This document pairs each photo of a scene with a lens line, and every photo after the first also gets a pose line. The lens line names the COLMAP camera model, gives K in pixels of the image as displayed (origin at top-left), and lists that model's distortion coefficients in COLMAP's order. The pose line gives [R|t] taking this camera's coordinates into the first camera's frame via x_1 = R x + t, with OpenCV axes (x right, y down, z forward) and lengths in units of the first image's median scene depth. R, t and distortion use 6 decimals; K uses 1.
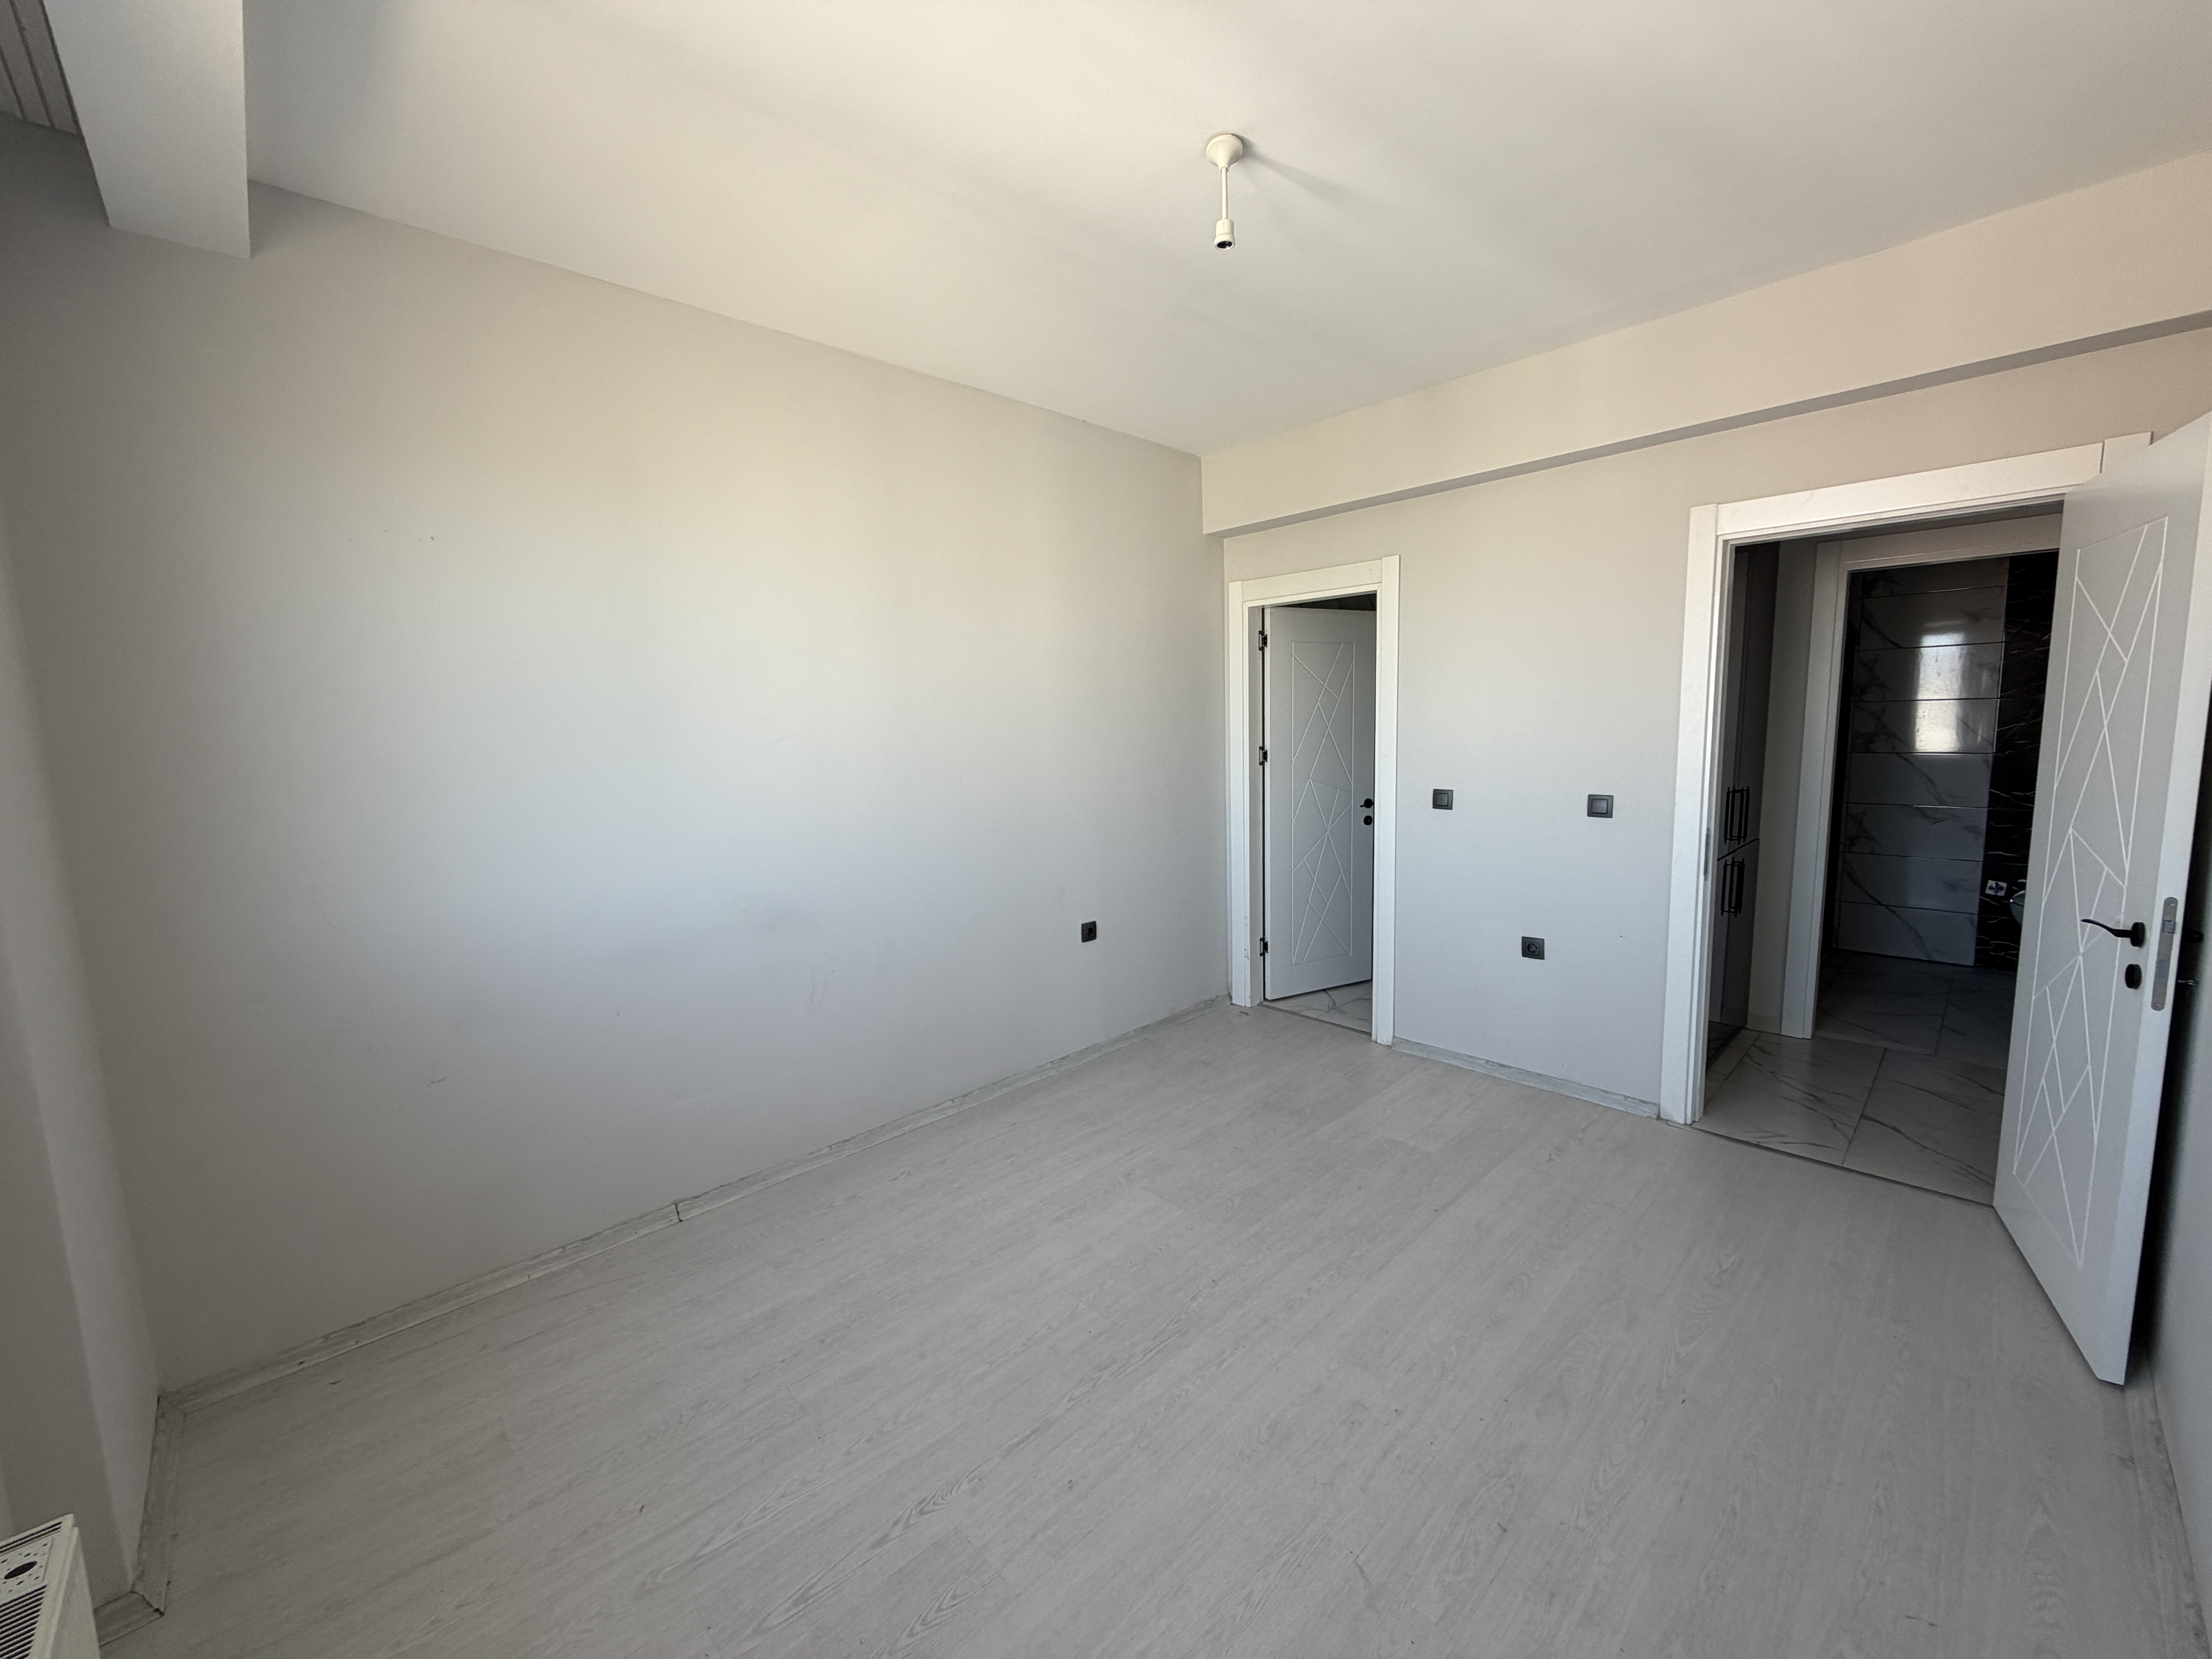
lens RADIAL K [[880.6, 0, 1101.6], [0, 880.6, 822.4], [0, 0, 1]] dist [0.001010, -0.000084]
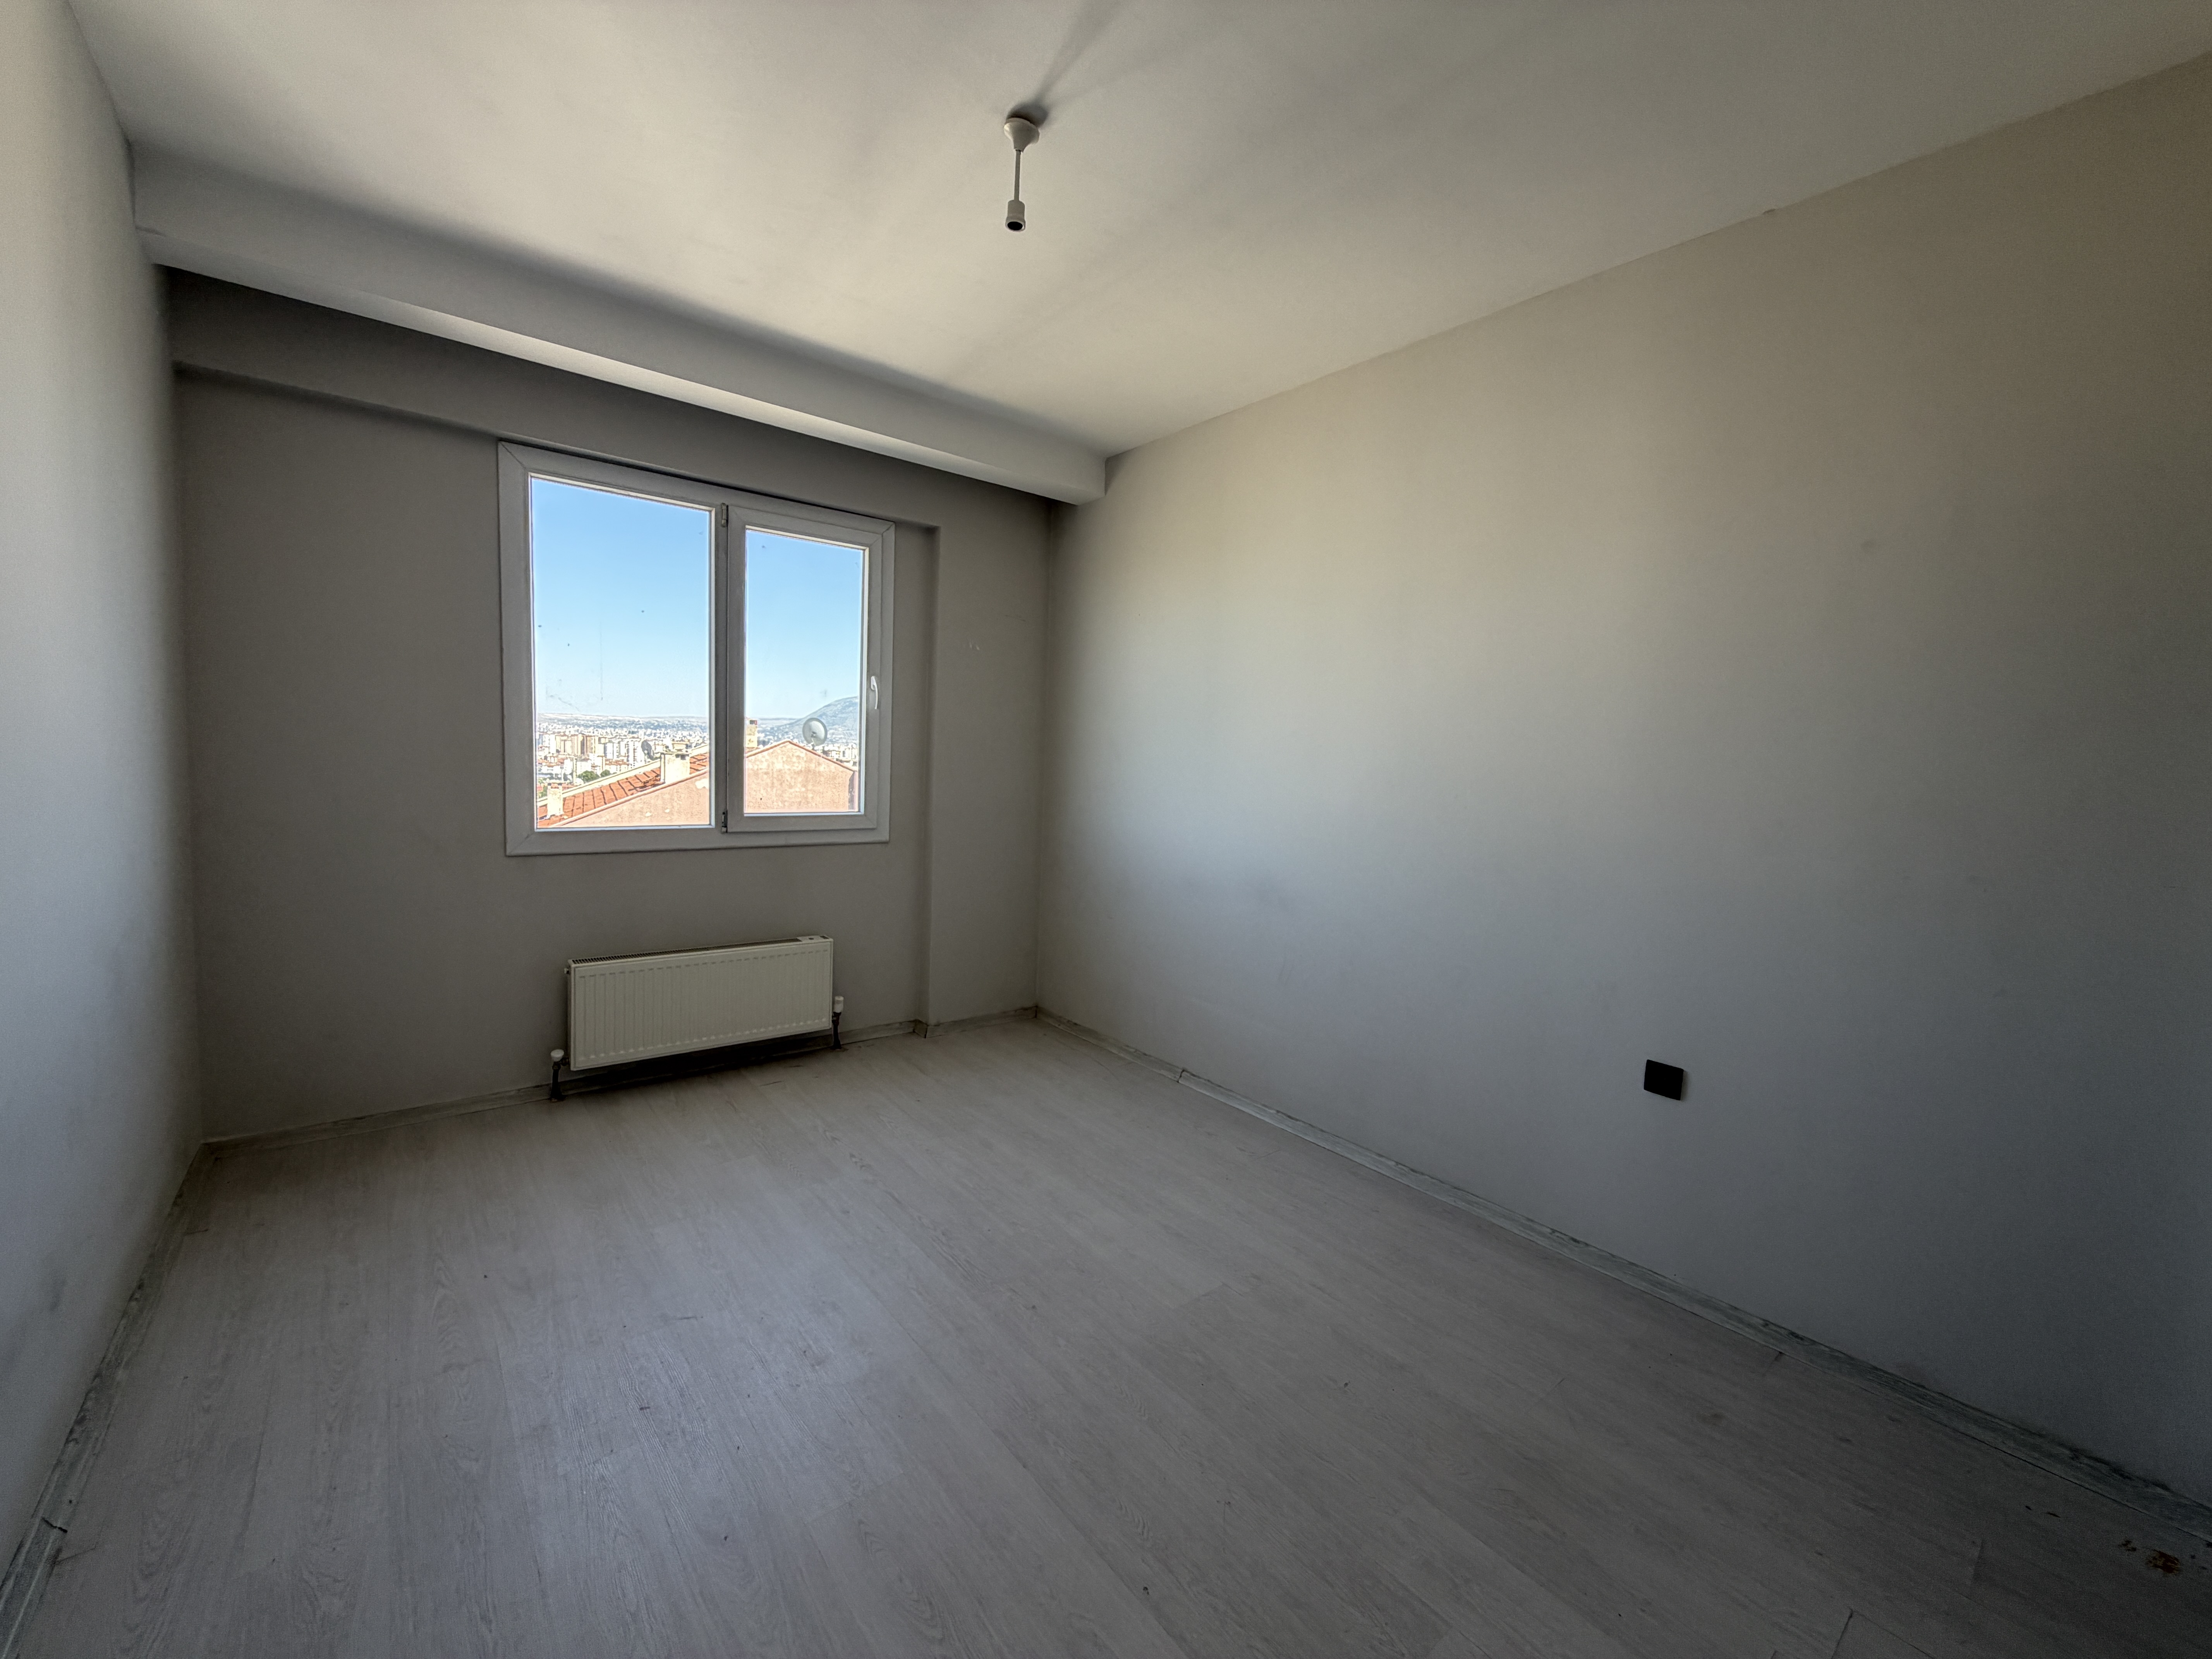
lens RADIAL K [[880.6, 0, 1111.7], [0, 880.6, 828.4], [0, 0, 1]] dist [0.001010, -0.000084]
pose [[-0.080342, 0.105406, -0.991178, 0.792687], [-0.153743, 0.981183, 0.116805, -0.076728], [0.984839, 0.161771, -0.062625, 0.847678]]
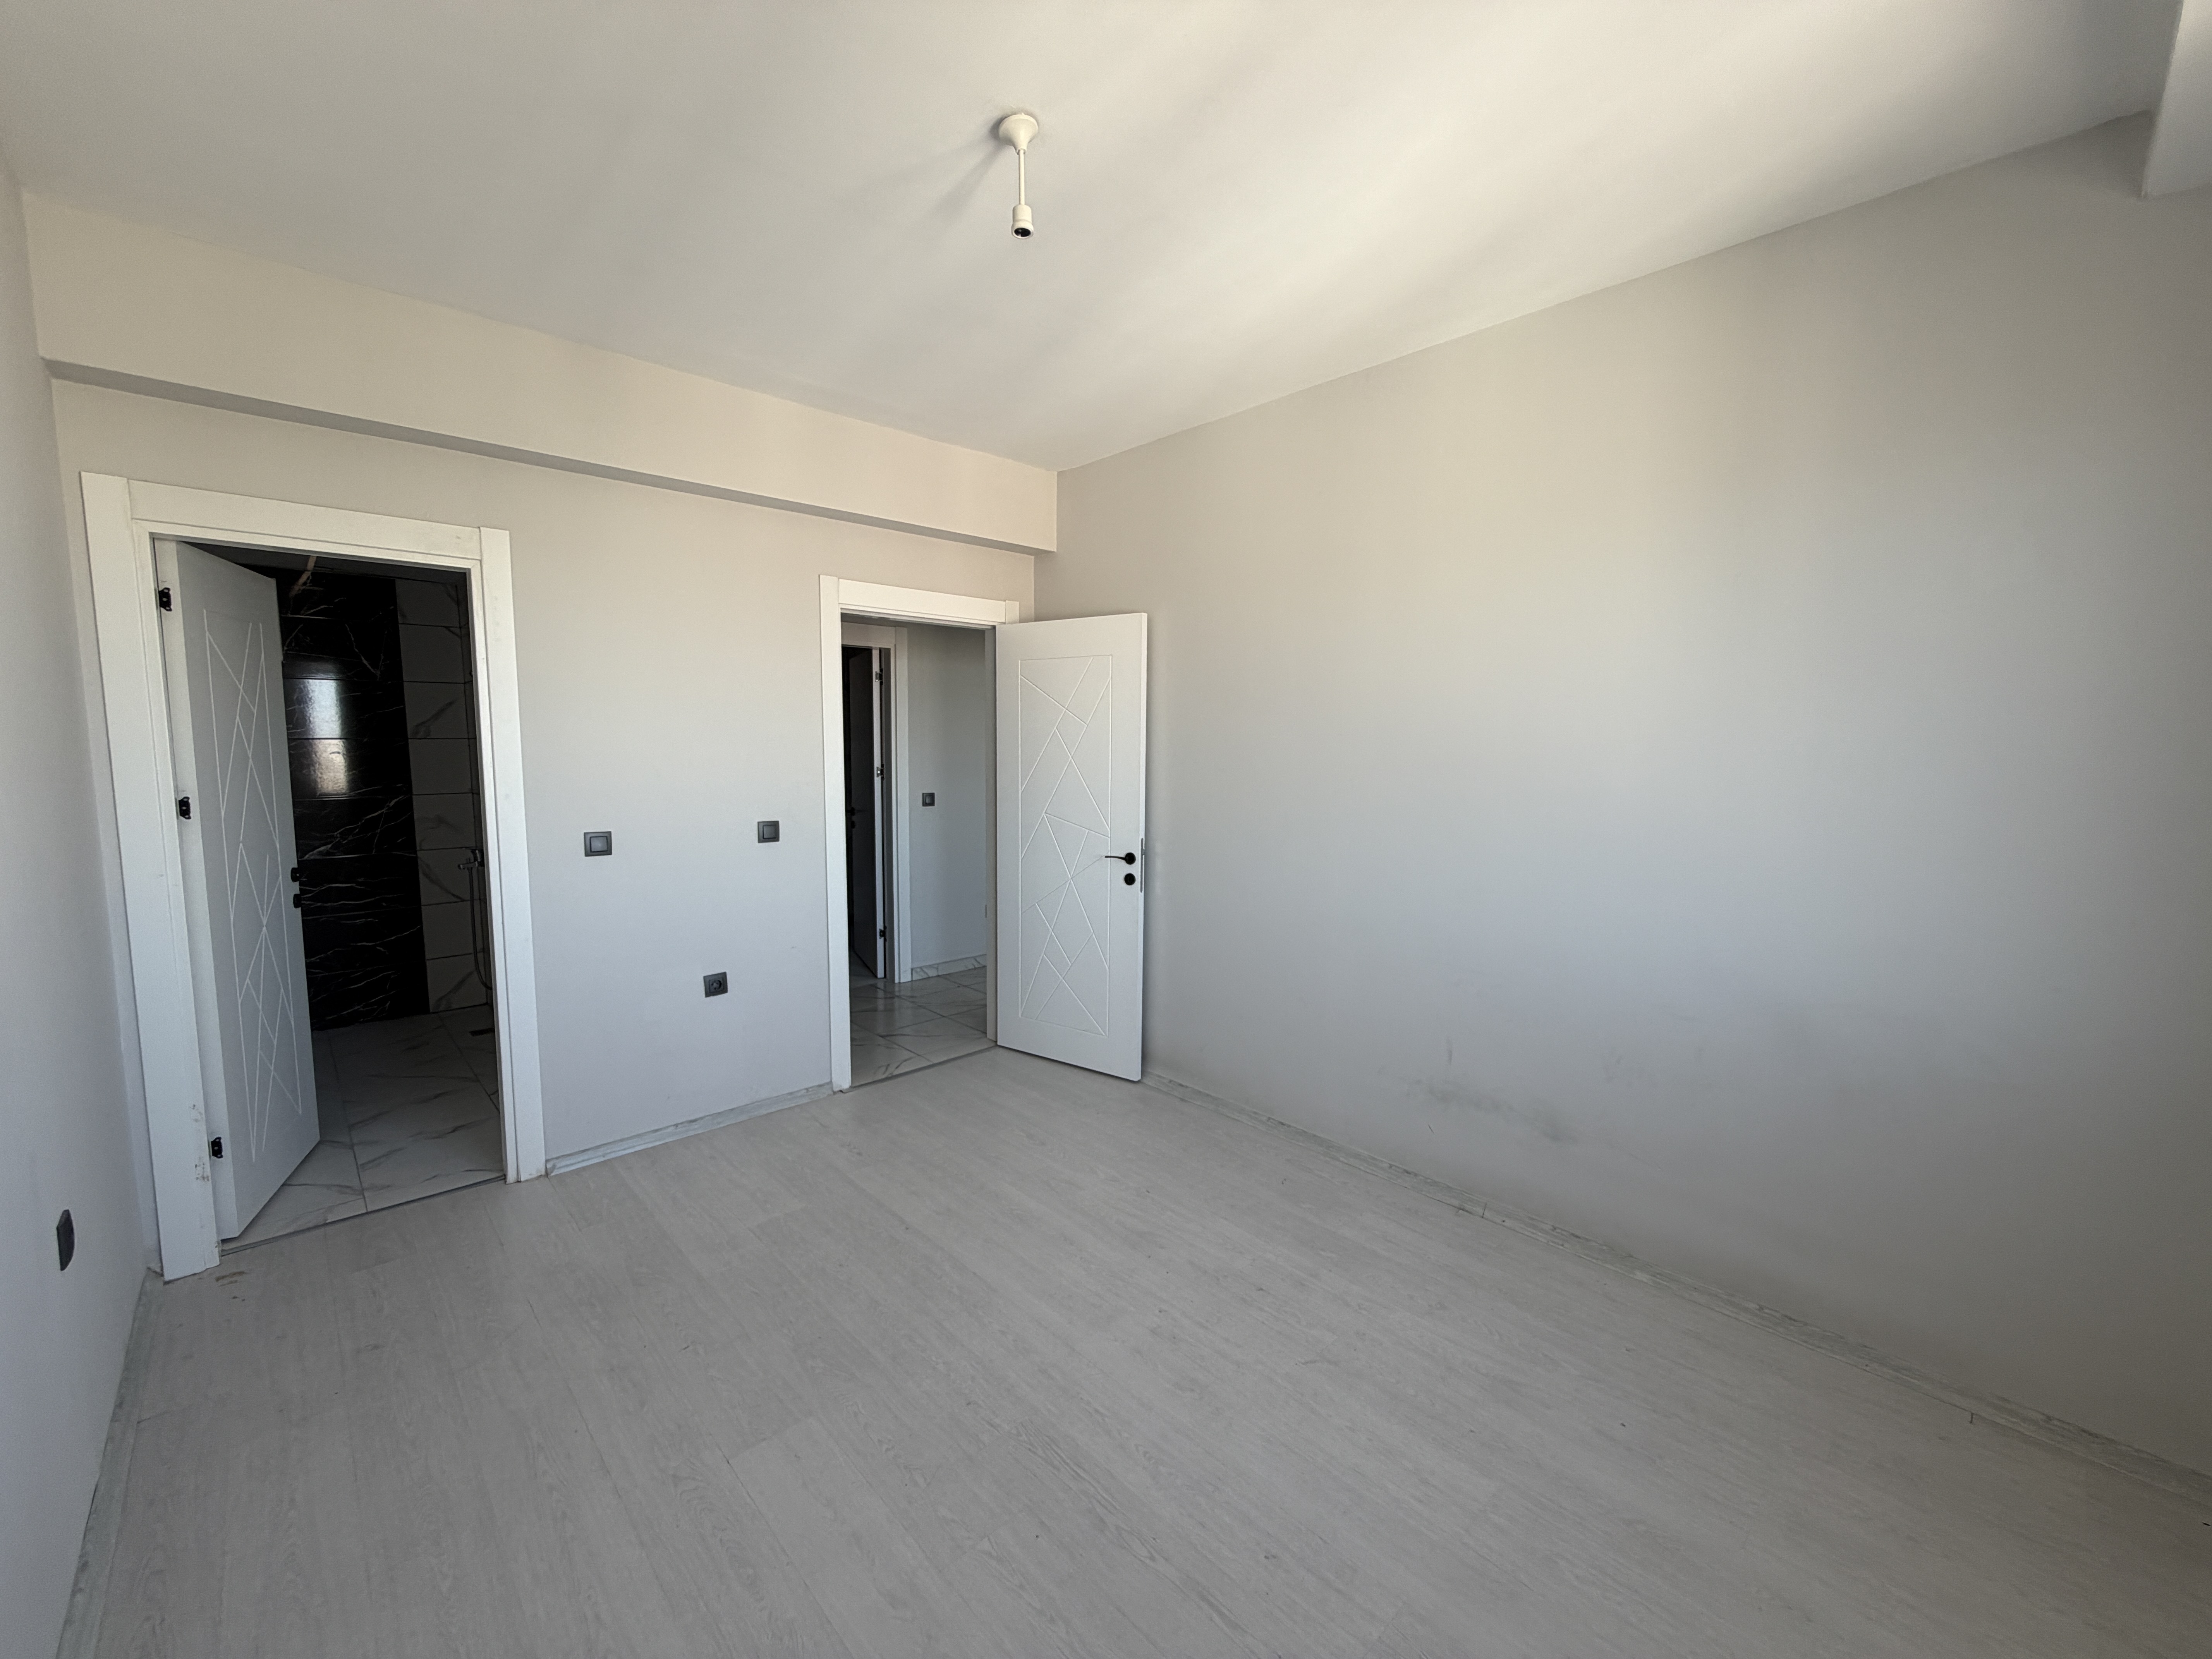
lens RADIAL K [[880.6, 0, 1102.2], [0, 880.6, 820.1], [0, 0, 1]] dist [0.001010, -0.000084]
pose [[0.012047, -0.064766, 0.997828, -0.546721], [0.108072, 0.992139, 0.063092, -0.061996], [-0.994070, 0.107077, 0.018952, 0.638275]]
